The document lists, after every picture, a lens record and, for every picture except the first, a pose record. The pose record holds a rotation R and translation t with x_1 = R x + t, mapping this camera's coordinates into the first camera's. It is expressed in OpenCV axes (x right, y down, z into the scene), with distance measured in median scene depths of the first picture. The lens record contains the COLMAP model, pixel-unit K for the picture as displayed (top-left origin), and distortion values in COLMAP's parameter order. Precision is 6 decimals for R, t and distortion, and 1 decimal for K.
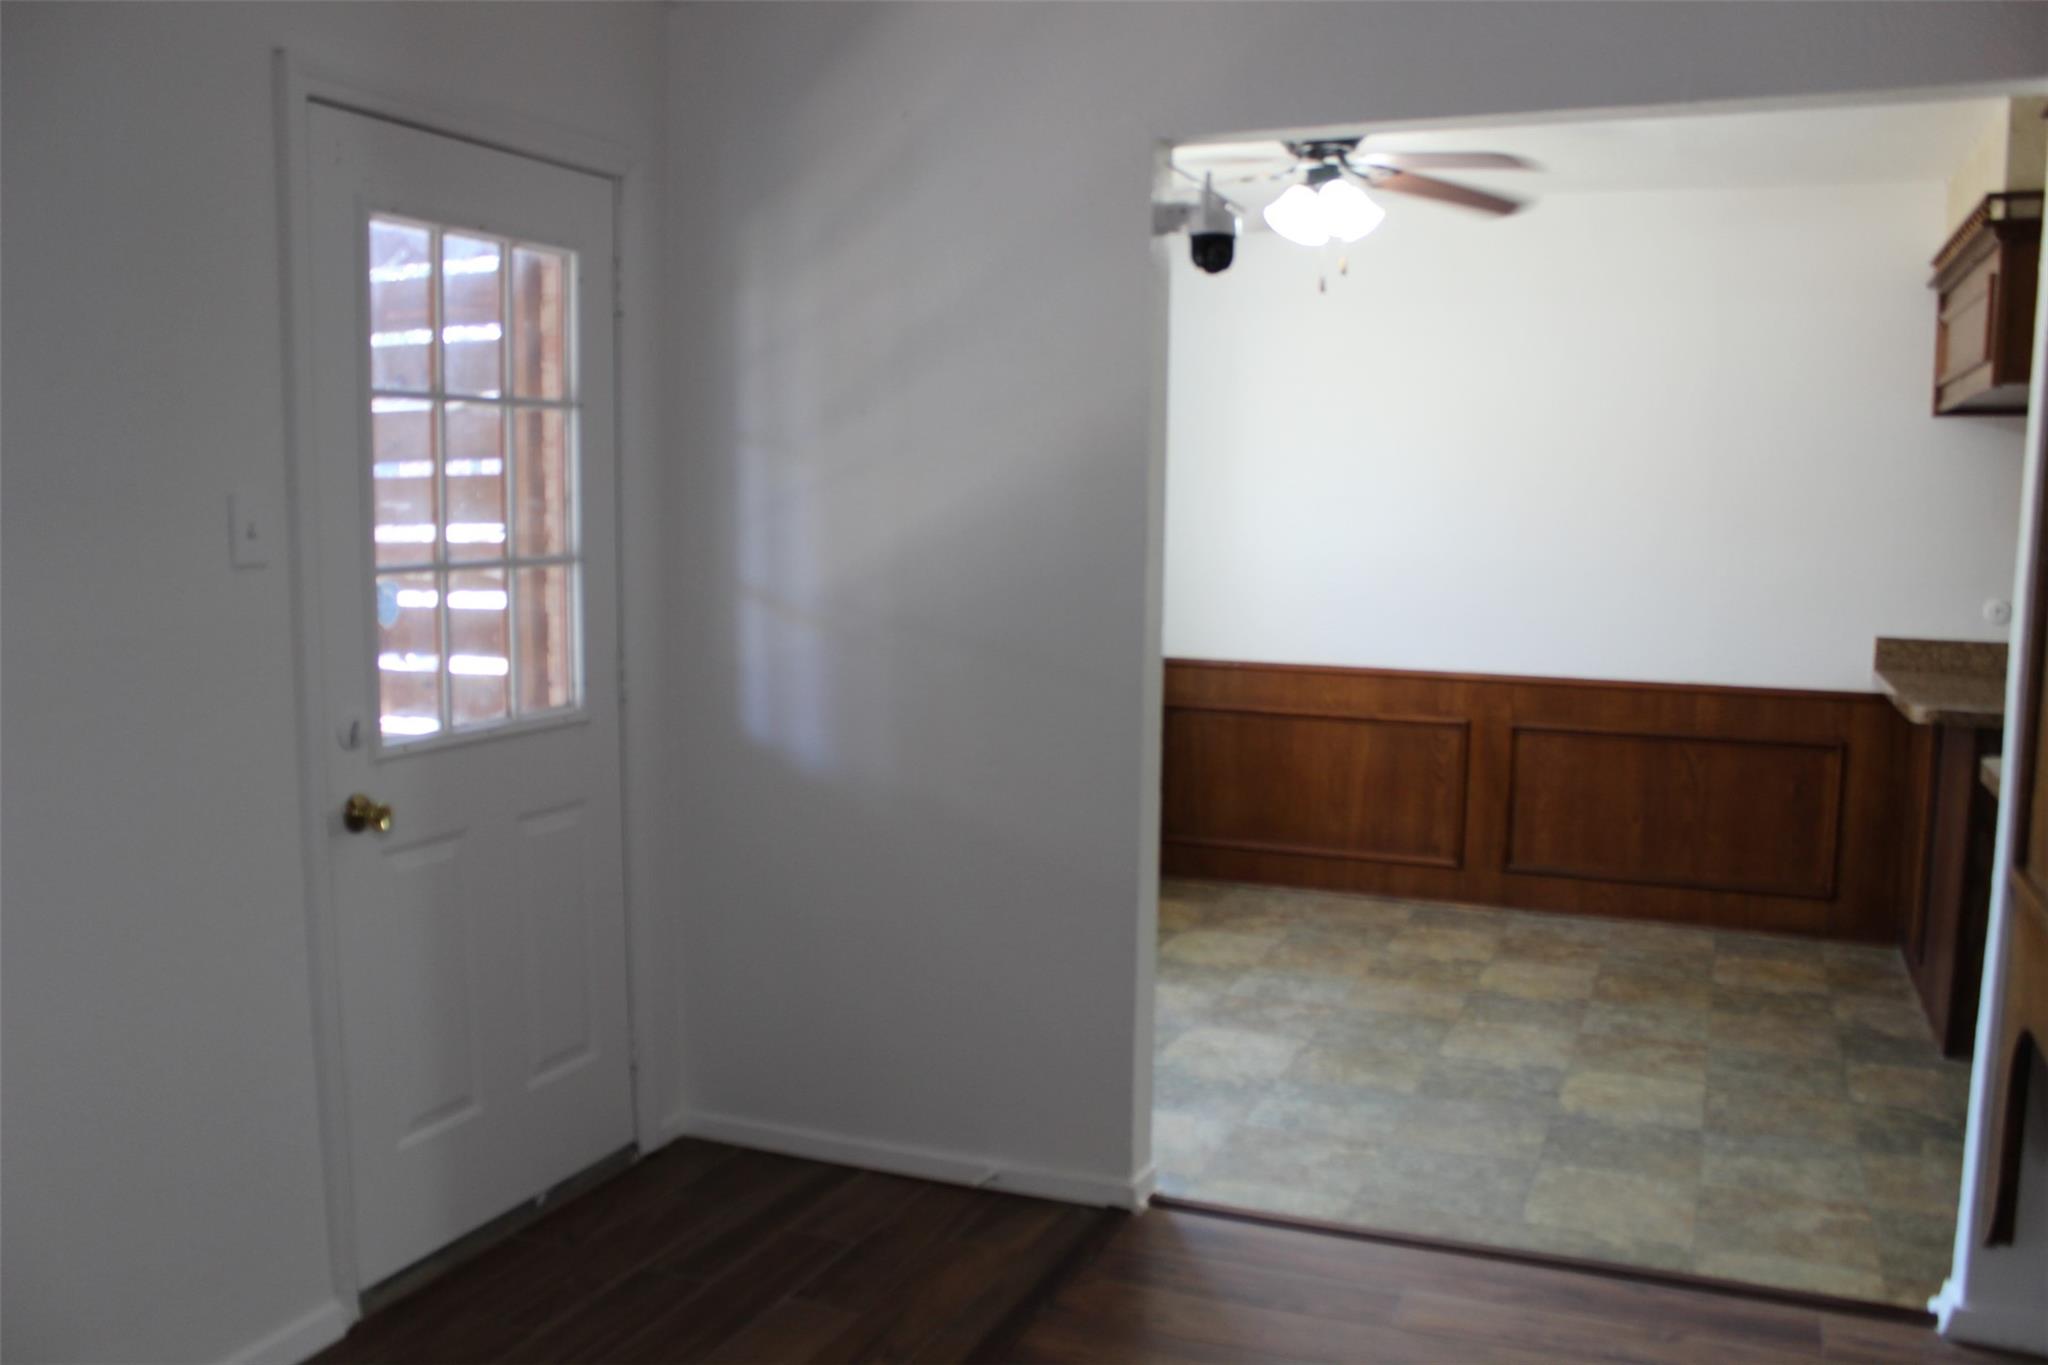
lens RADIAL K [[1711.6, 0, 1019.8], [0, 1711.6, 705.2], [0, 0, 1]] dist [-0.164814, 0.149222]
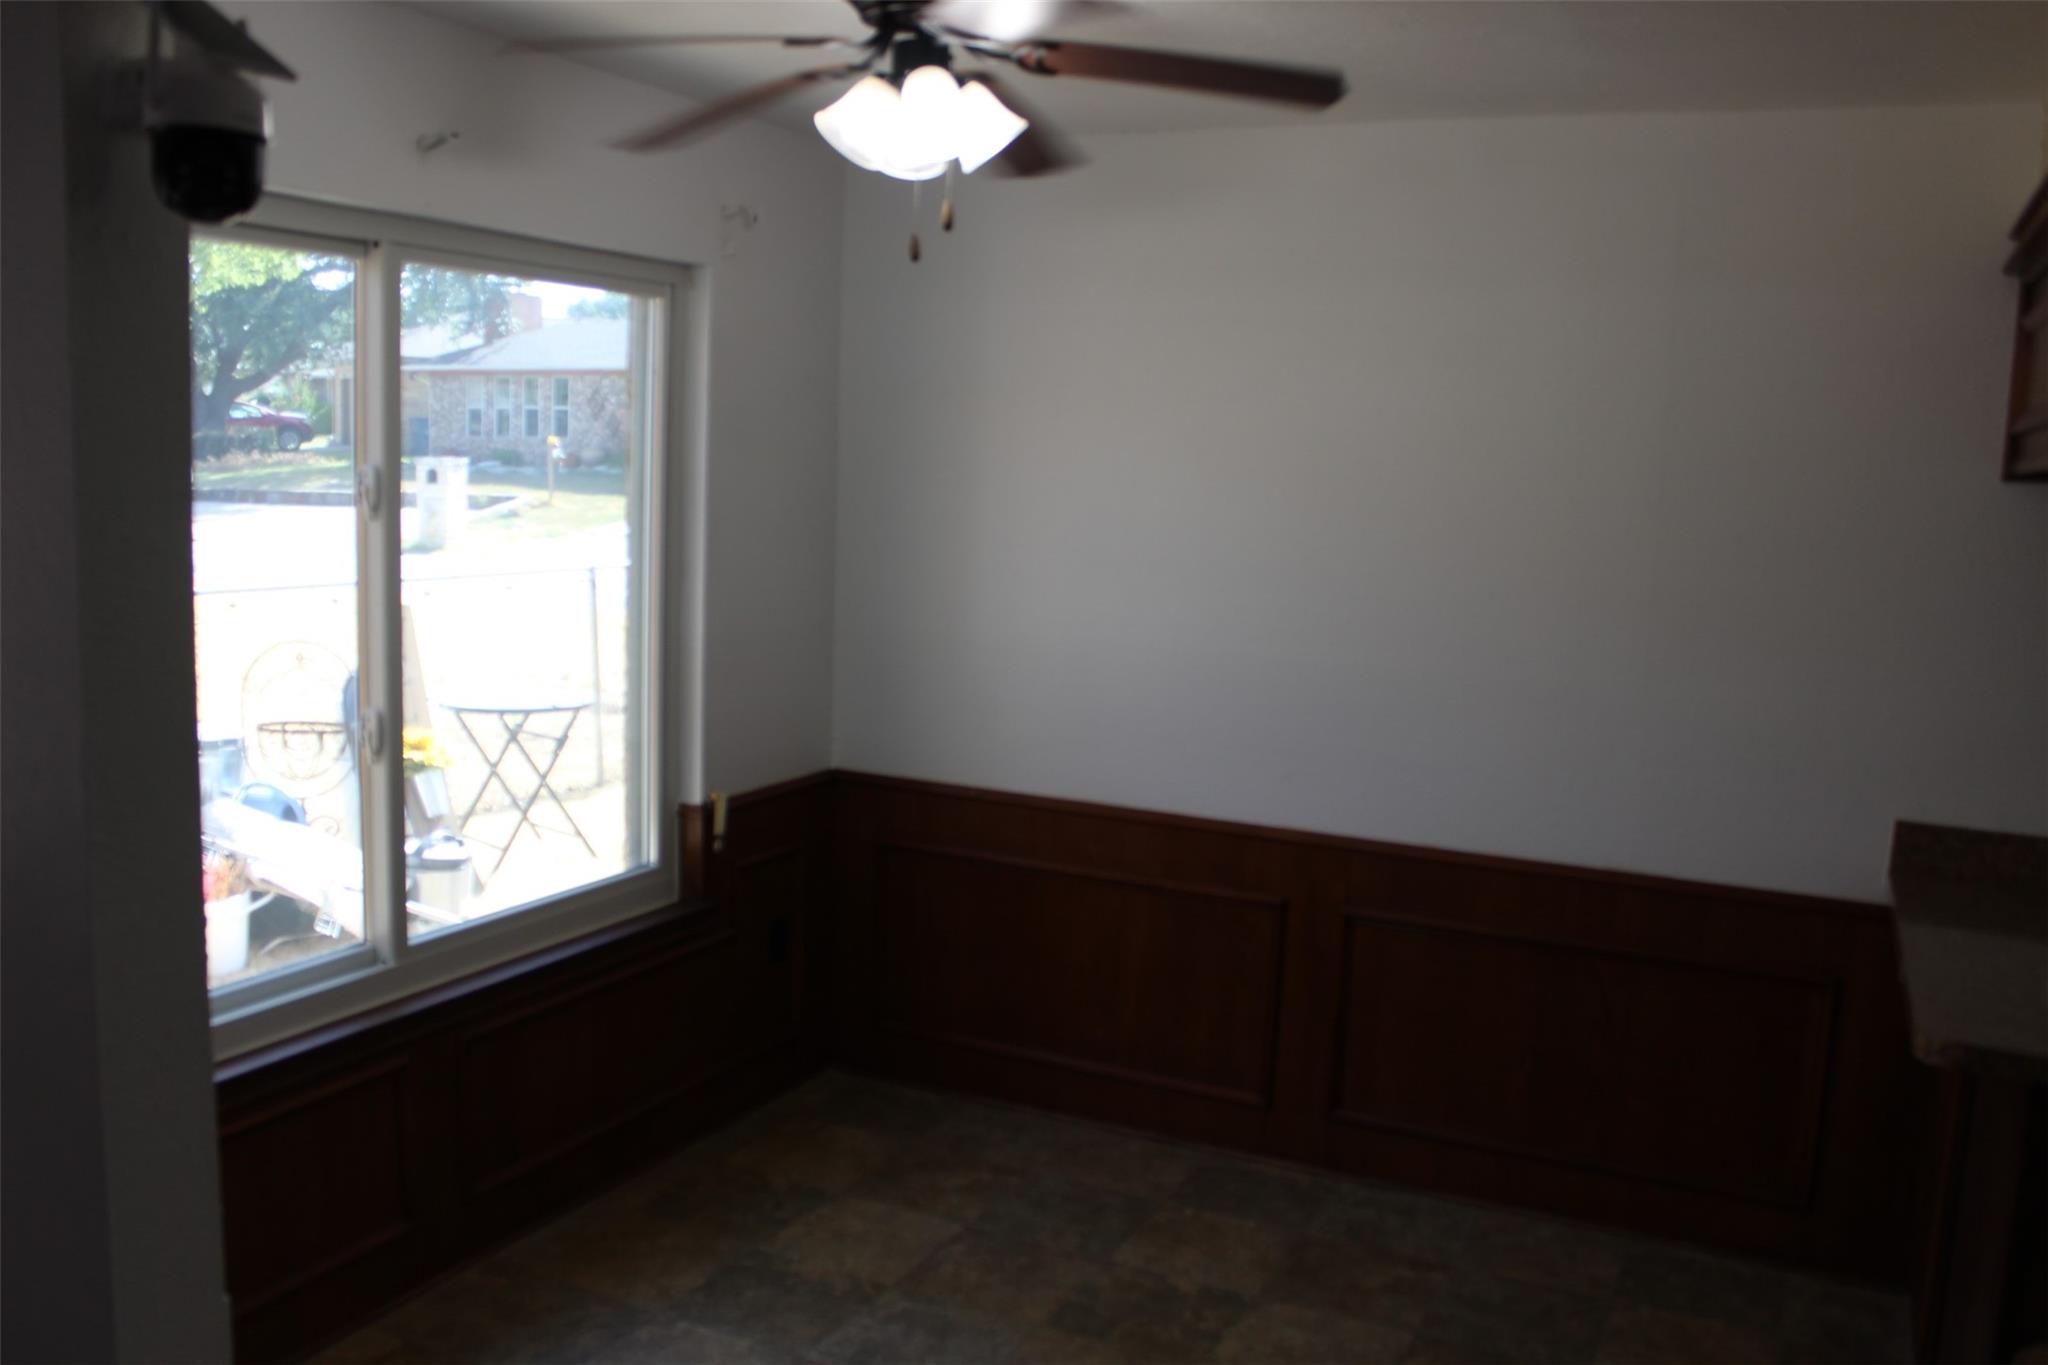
lens RADIAL K [[1711.6, 0, 1019.8], [0, 1711.6, 705.2], [0, 0, 1]] dist [-0.164814, 0.149222]
pose [[0.998238, 0.036114, -0.047088, 0.207609], [-0.035125, 0.999148, 0.021668, -0.088173], [0.047831, -0.019976, 0.998656, 0.346702]]
